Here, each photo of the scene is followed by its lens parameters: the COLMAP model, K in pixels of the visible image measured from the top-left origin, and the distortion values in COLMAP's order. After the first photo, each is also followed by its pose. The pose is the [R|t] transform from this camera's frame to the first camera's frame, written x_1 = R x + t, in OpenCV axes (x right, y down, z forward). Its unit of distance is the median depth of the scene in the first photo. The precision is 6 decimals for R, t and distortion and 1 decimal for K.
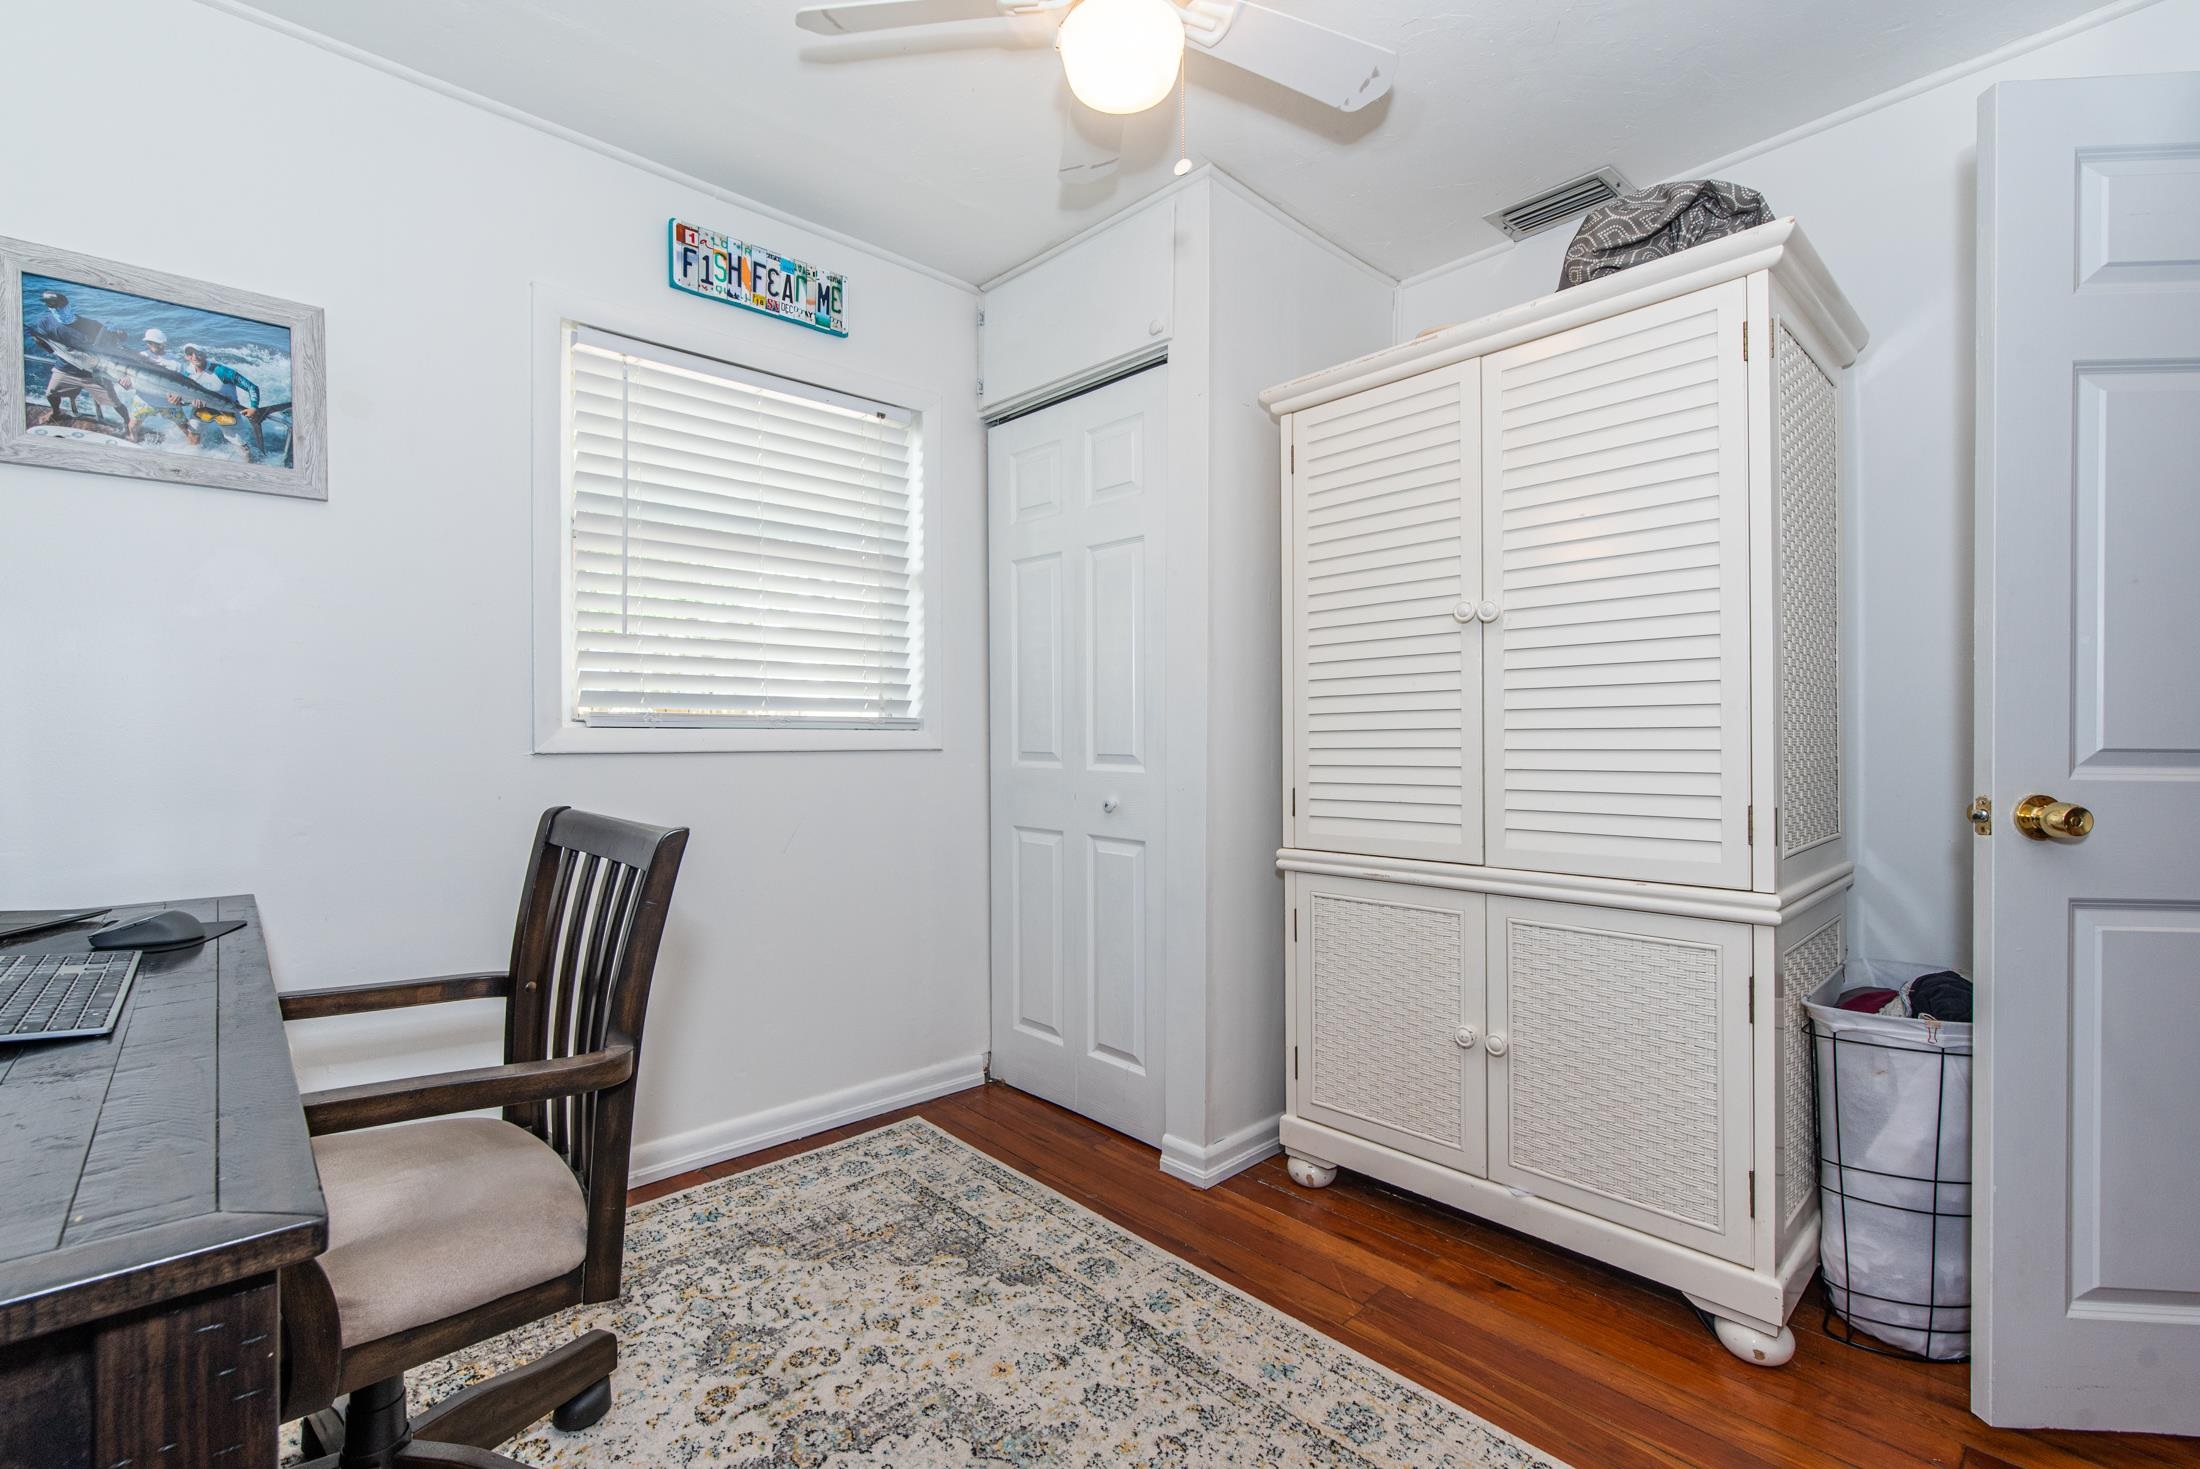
lens RADIAL K [[953.5, 0, 1086.3], [0, 953.5, 740.8], [0, 0, 1]] dist [-0.000973, -0.000317]
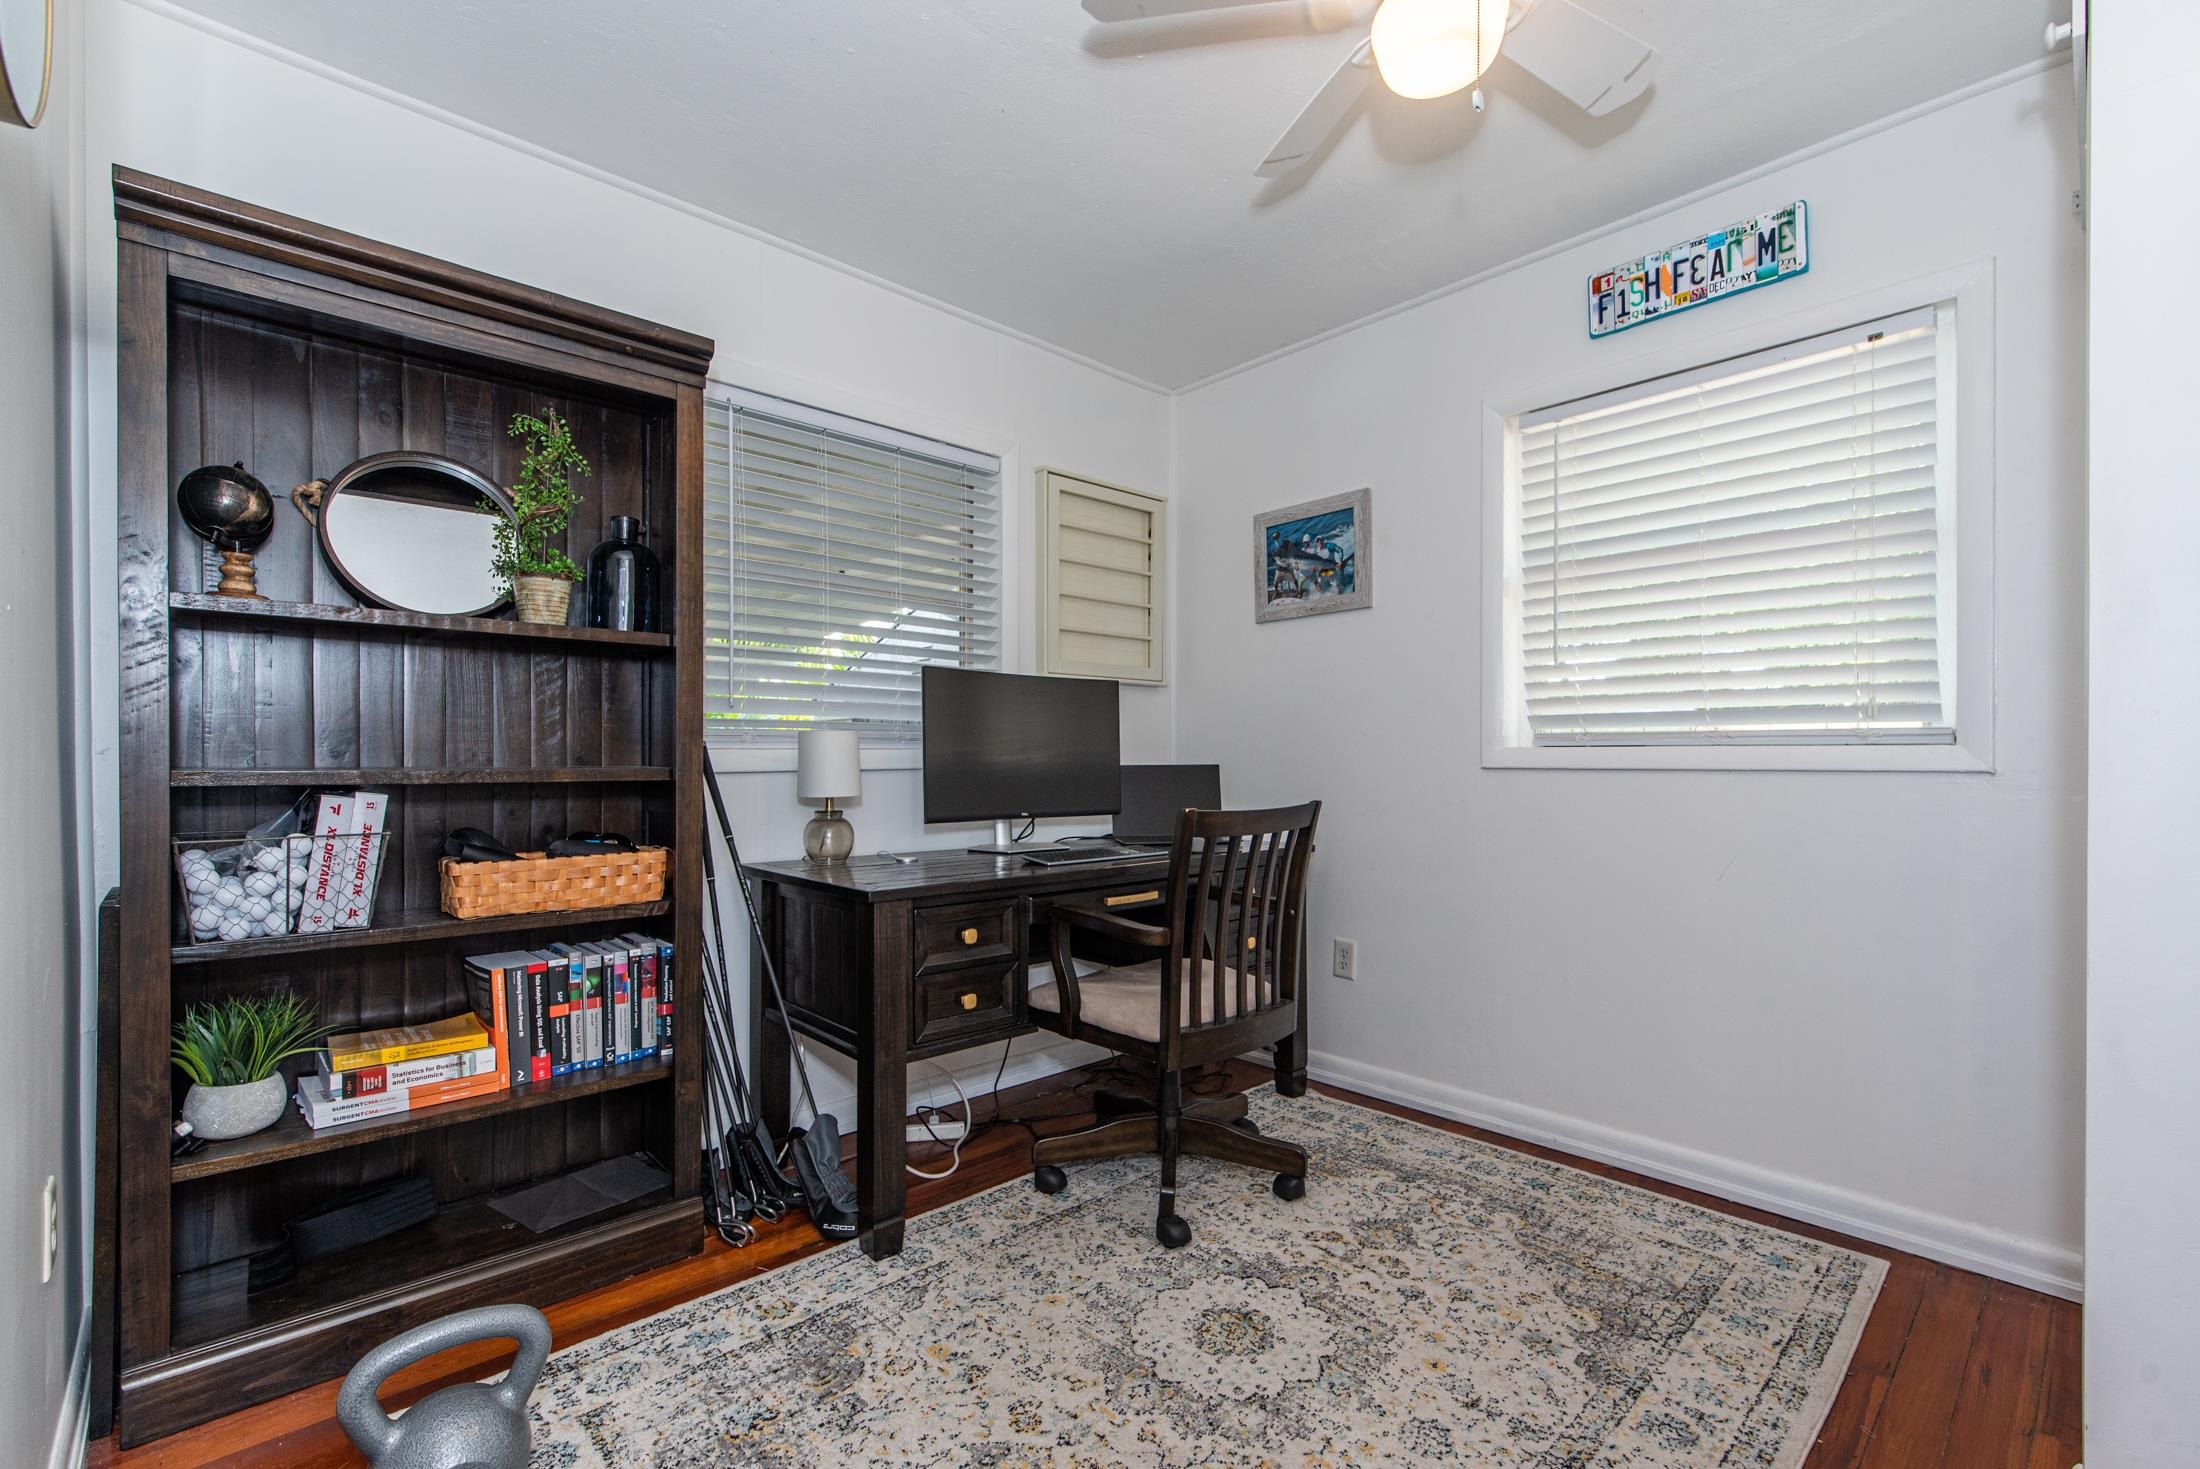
lens RADIAL K [[962.1, 0, 1100.4], [0, 962.1, 762.8], [0, 0, 1]] dist [-0.001644, 0.000078]
pose [[0.010141, 0.004838, -0.999937, 0.678037], [-0.004118, 0.999980, 0.004796, 0.002372], [0.999940, 0.004069, 0.010161, 0.446970]]
